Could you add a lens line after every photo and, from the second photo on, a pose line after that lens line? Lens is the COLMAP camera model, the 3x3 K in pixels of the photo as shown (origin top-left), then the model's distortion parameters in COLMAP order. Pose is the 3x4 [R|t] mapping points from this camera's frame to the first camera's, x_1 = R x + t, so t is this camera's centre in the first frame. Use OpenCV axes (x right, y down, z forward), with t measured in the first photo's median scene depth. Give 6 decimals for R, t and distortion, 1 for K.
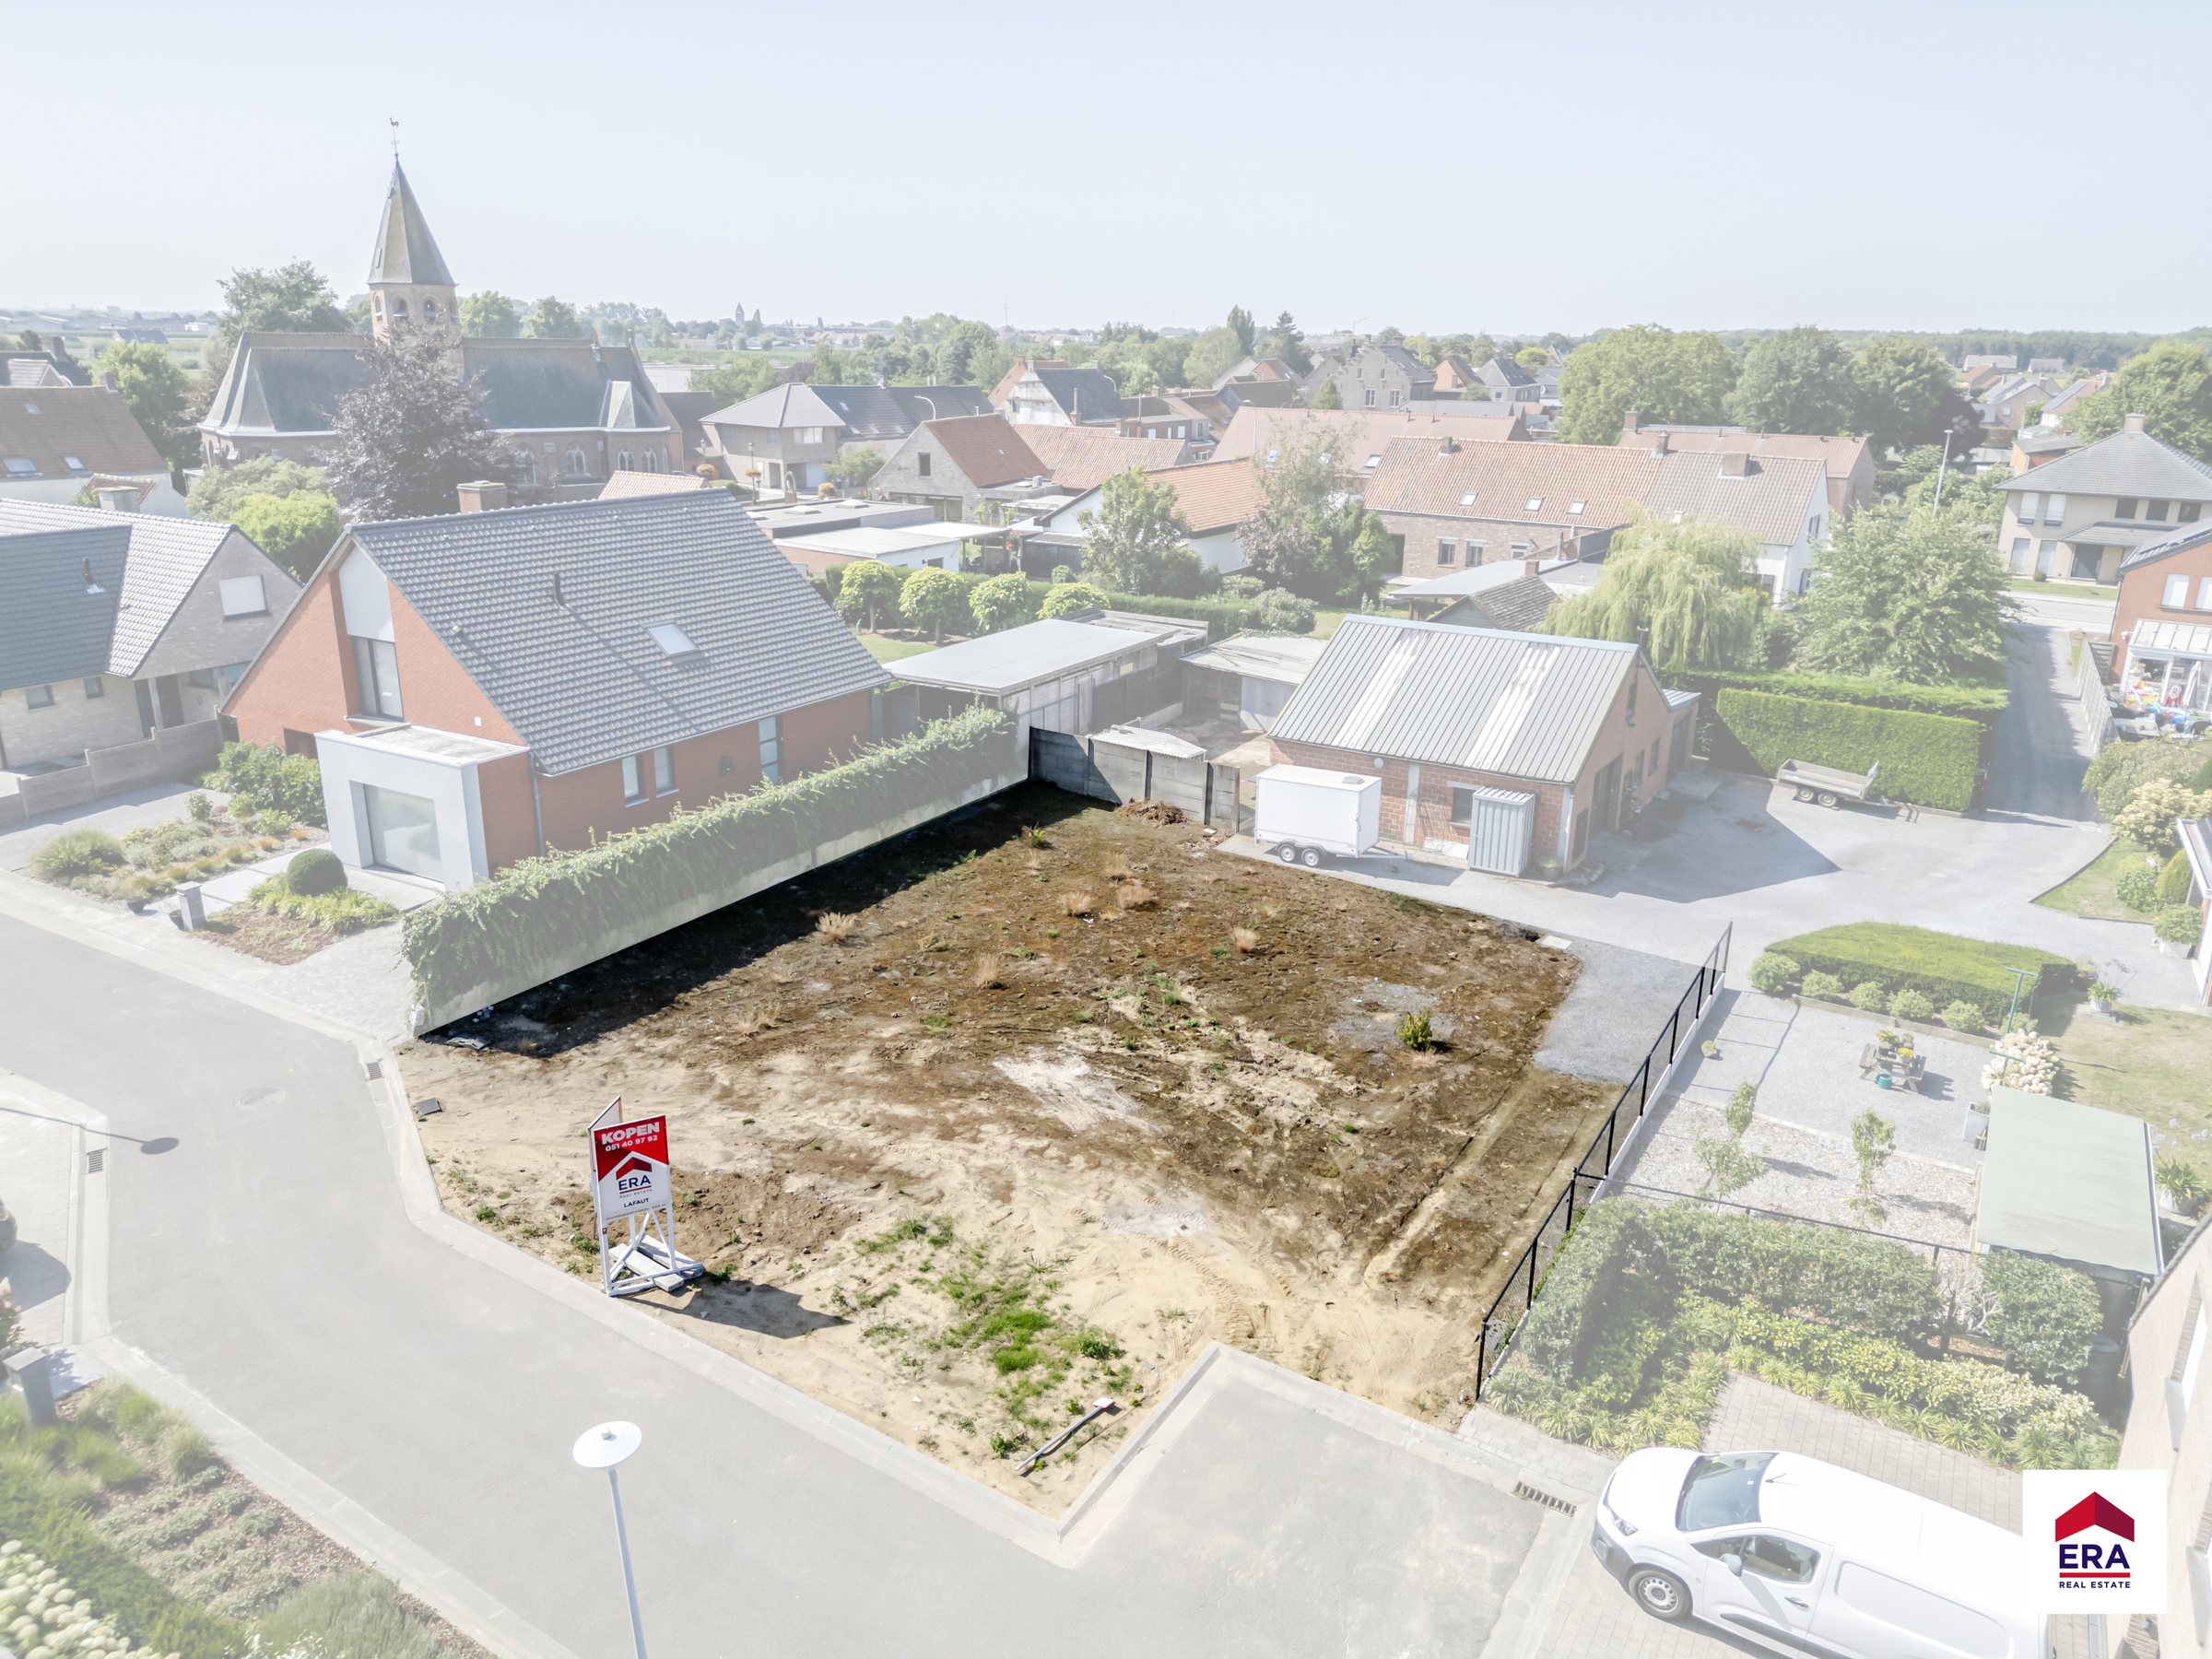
lens RADIAL K [[1527.4, 0, 1106.0], [0, 1527.4, 829.5], [0, 0, 1]] dist [0.138295, -0.157076]
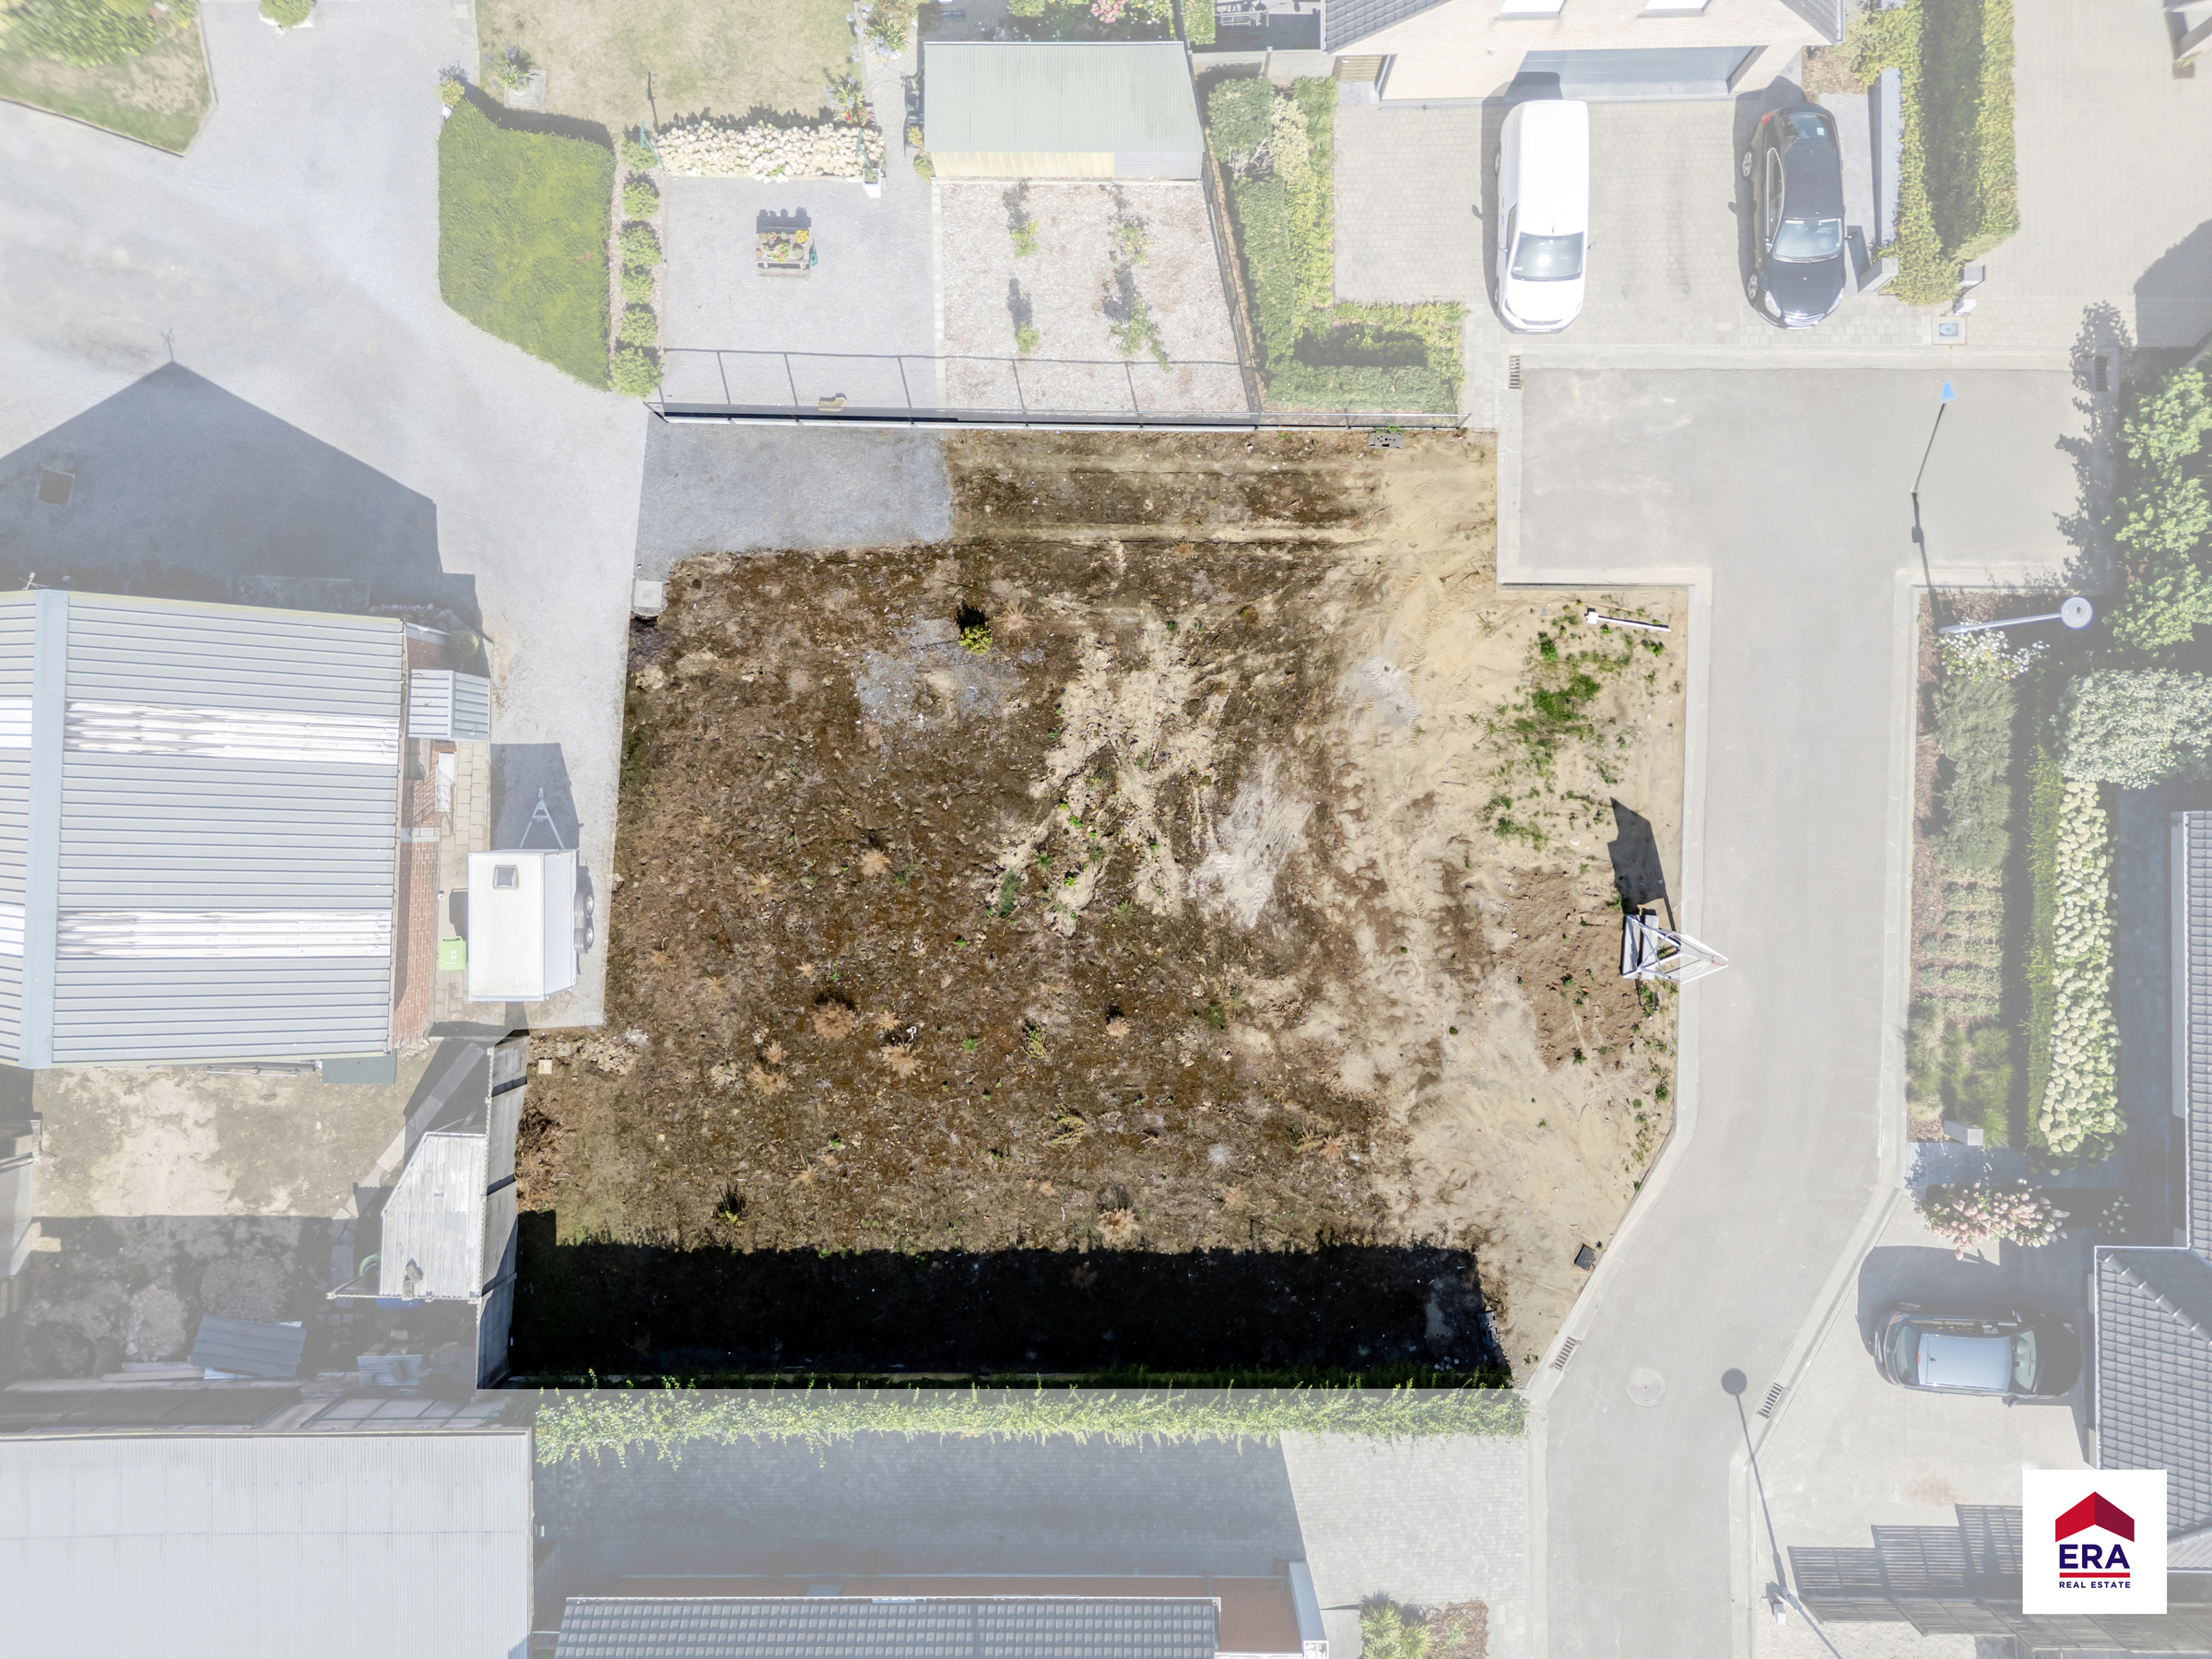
lens RADIAL K [[1527.4, 0, 1106.0], [0, 1527.4, 829.5], [0, 0, 1]] dist [0.138295, -0.157076]
pose [[-0.502634, -0.864428, -0.011079, 0.060262], [0.271527, -0.170024, 0.947294, -1.004575], [-0.820751, 0.473133, 0.320175, 0.738640]]
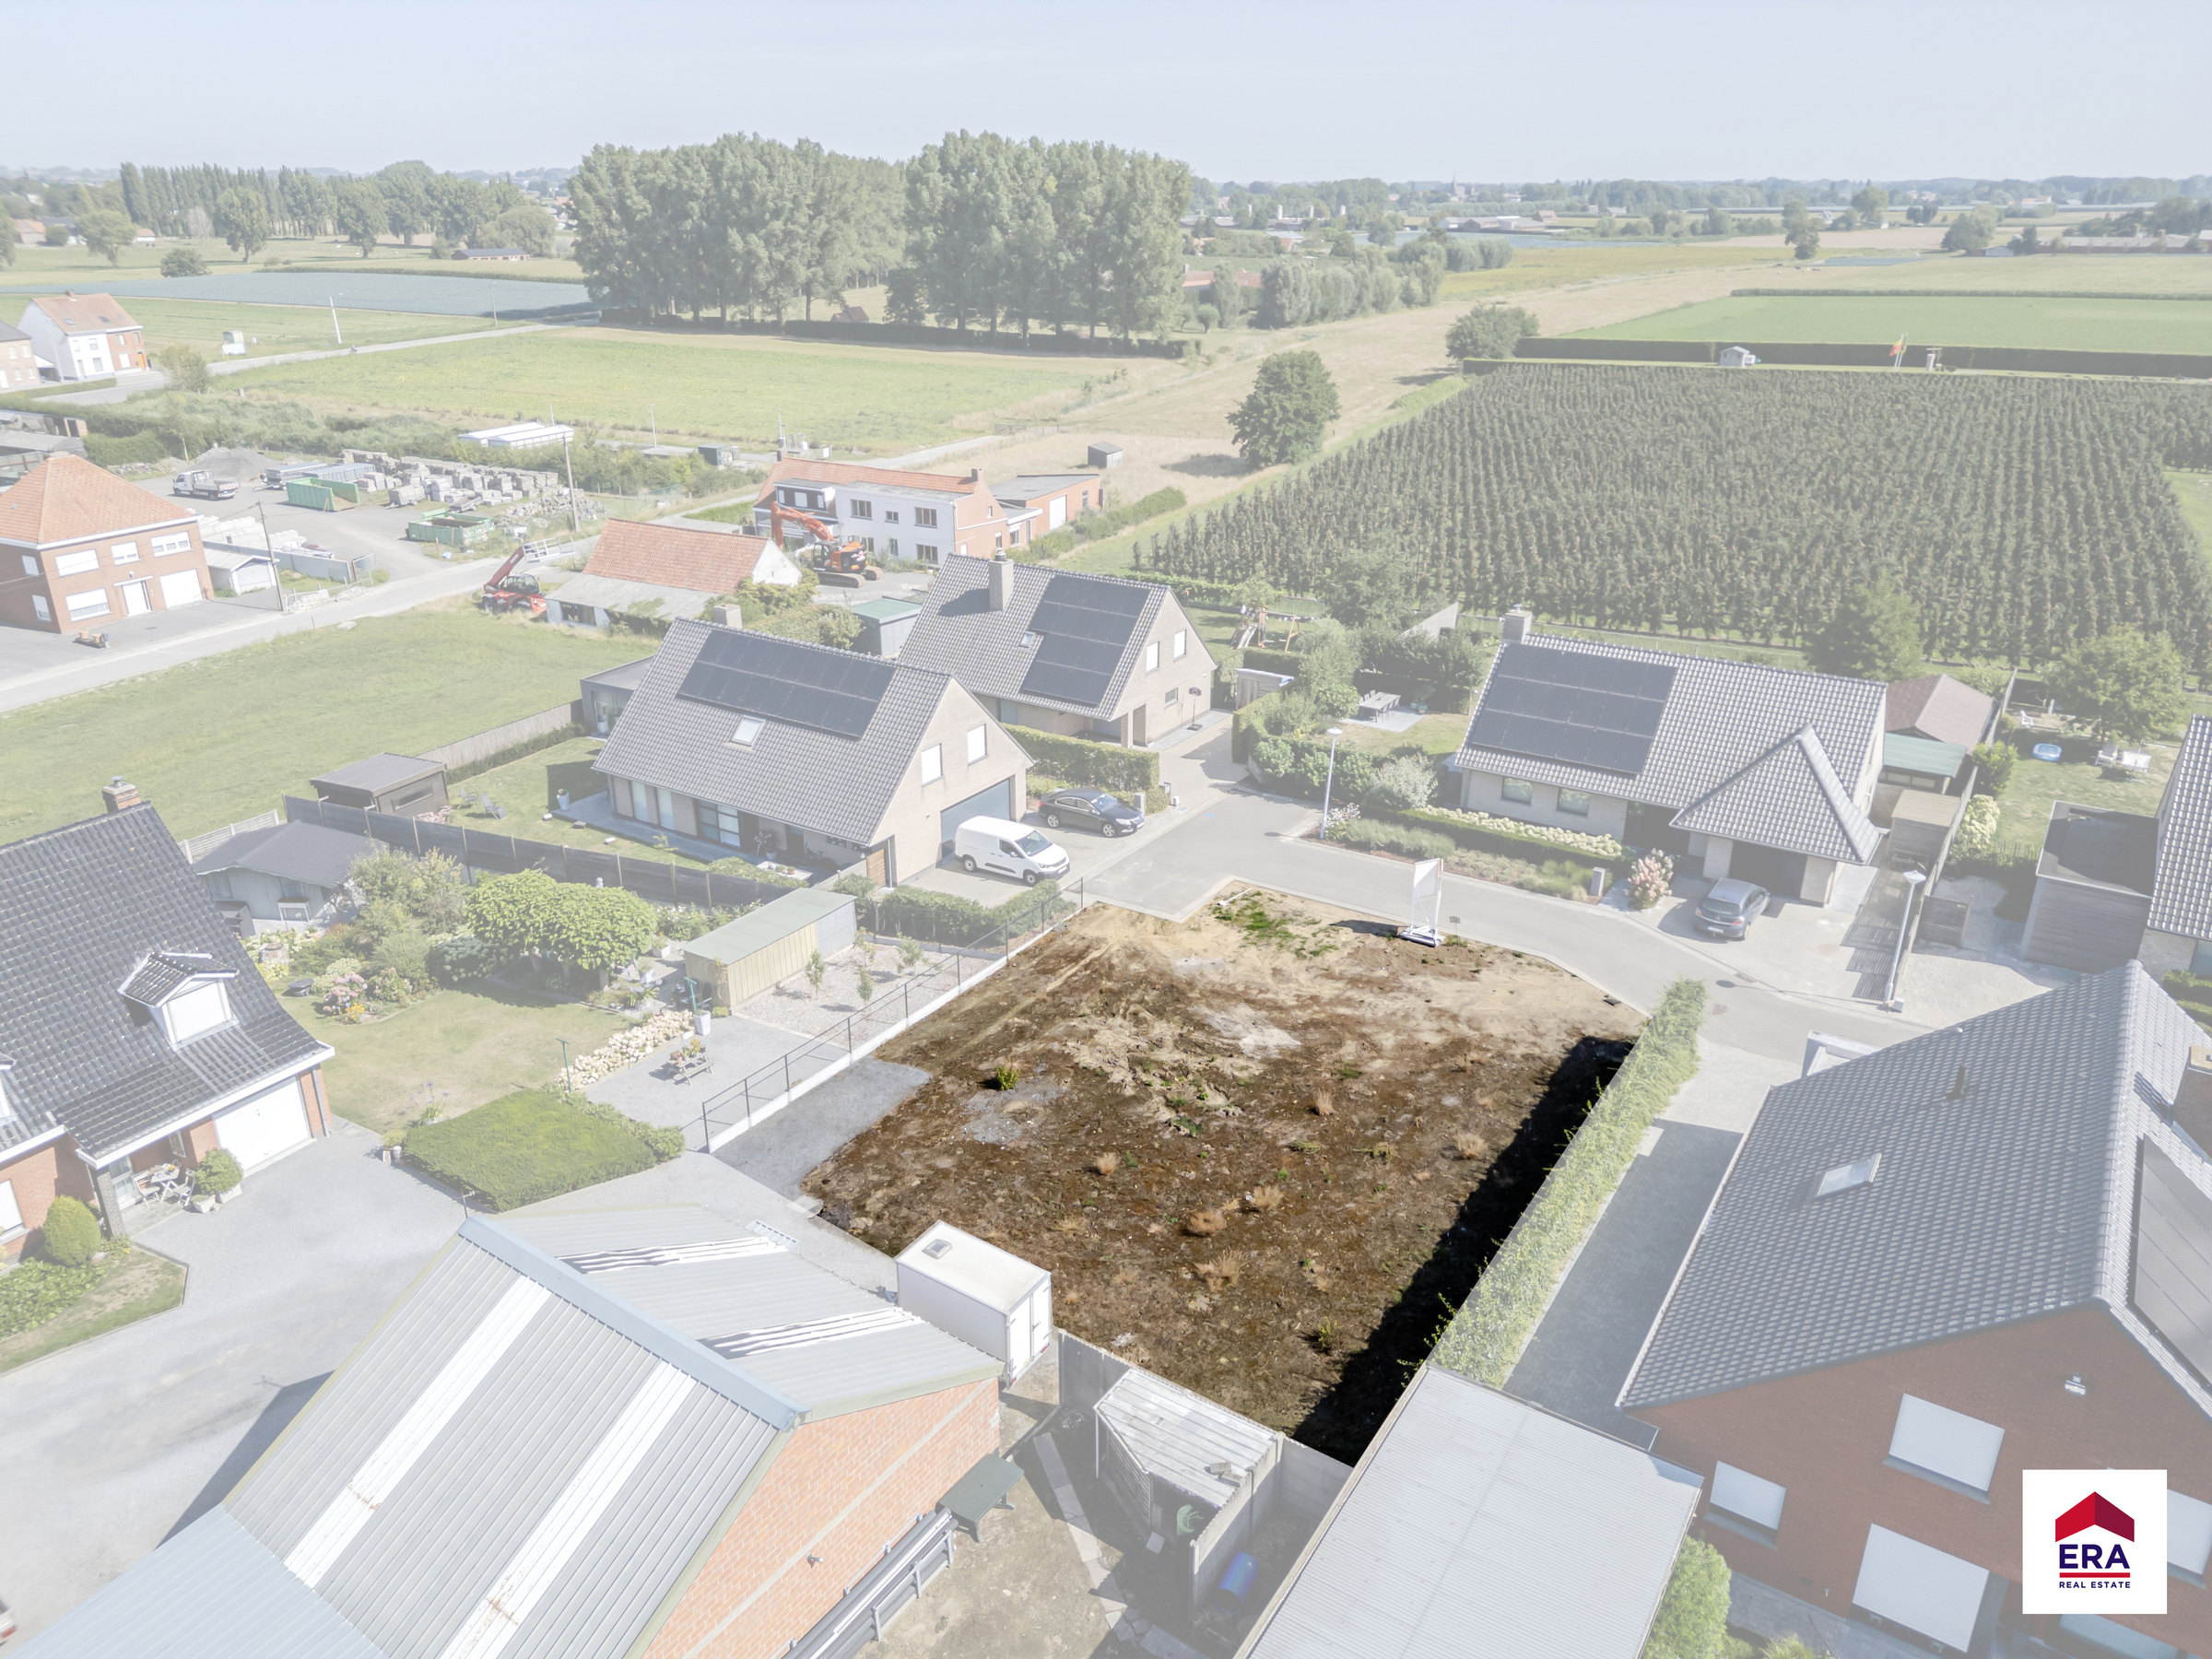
lens RADIAL K [[1527.4, 0, 1106.0], [0, 1527.4, 829.5], [0, 0, 1]] dist [0.138295, -0.157076]
pose [[-0.998383, -0.035073, 0.044731, 0.064595], [0.002251, 0.761926, 0.647660, -1.080416], [-0.056798, 0.646713, -0.760615, 2.184950]]
